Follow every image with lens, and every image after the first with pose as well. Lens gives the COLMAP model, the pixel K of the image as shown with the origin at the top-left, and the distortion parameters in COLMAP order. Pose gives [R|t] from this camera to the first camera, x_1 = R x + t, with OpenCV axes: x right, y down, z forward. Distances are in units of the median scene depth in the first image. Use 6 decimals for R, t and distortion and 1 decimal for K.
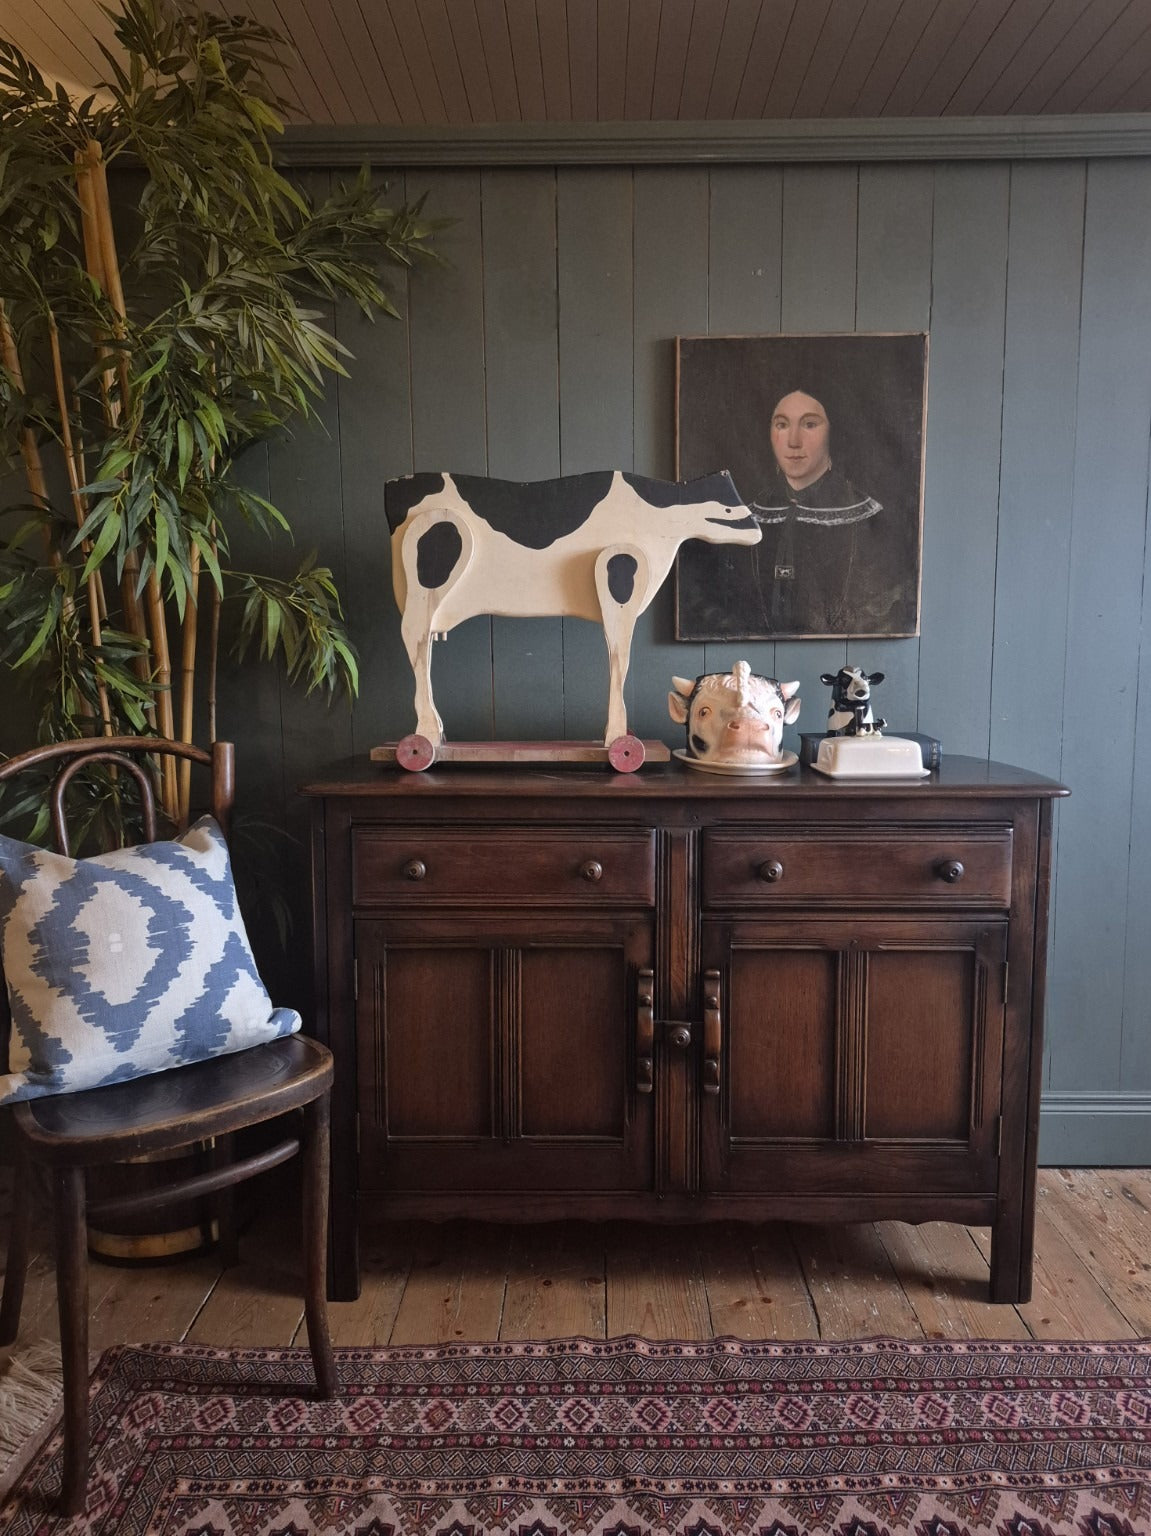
lens RADIAL K [[1077.1, 0, 586.7], [0, 1077.1, 757.8], [0, 0, 1]] dist [0.069020, -0.073709]
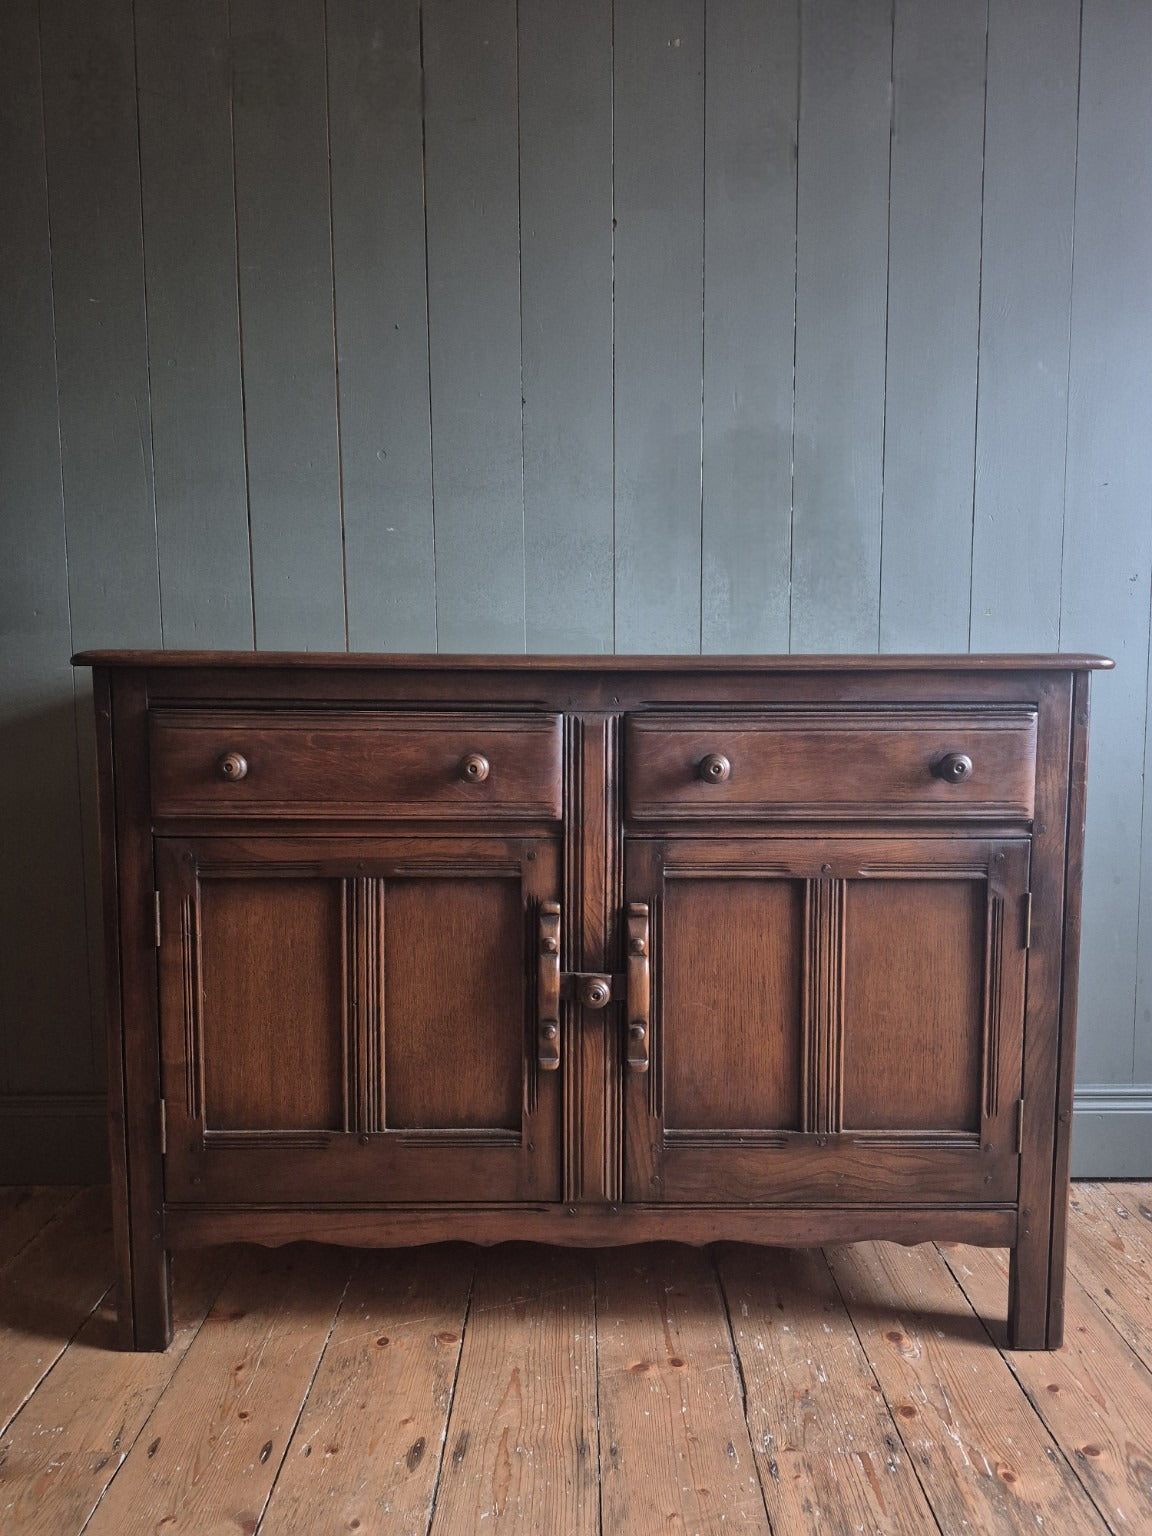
lens RADIAL K [[1077.1, 0, 579.4], [0, 1077.1, 763.1], [0, 0, 1]] dist [0.069020, -0.073709]
pose [[0.999954, -0.000208, 0.009599, 0.066120], [0.000390, 0.999820, -0.018943, 0.109059], [-0.009593, 0.018946, 0.999774, 0.242903]]
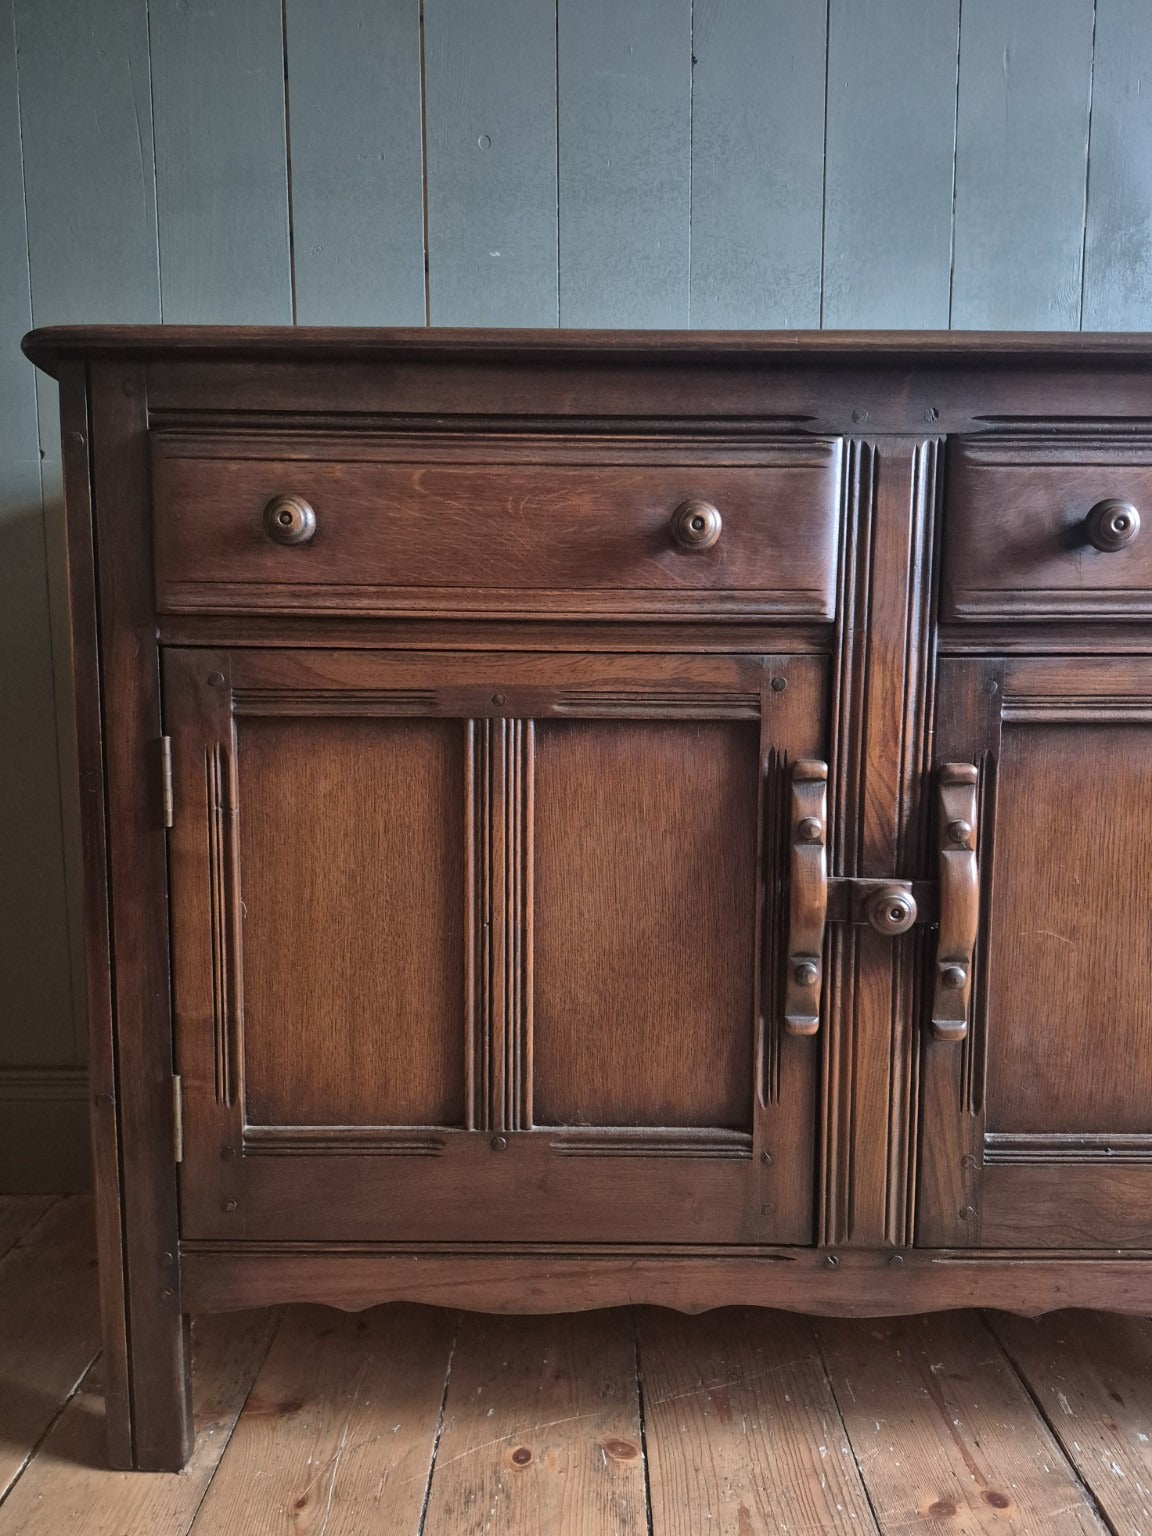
lens RADIAL K [[1077.1, 0, 564.7], [0, 1077.1, 759.8], [0, 0, 1]] dist [0.069020, -0.073709]
pose [[0.999994, 0.003568, 0.000225, -0.046593], [-0.003569, 0.999992, 0.001741, 0.188570], [-0.000219, -0.001742, 0.999998, 0.530920]]
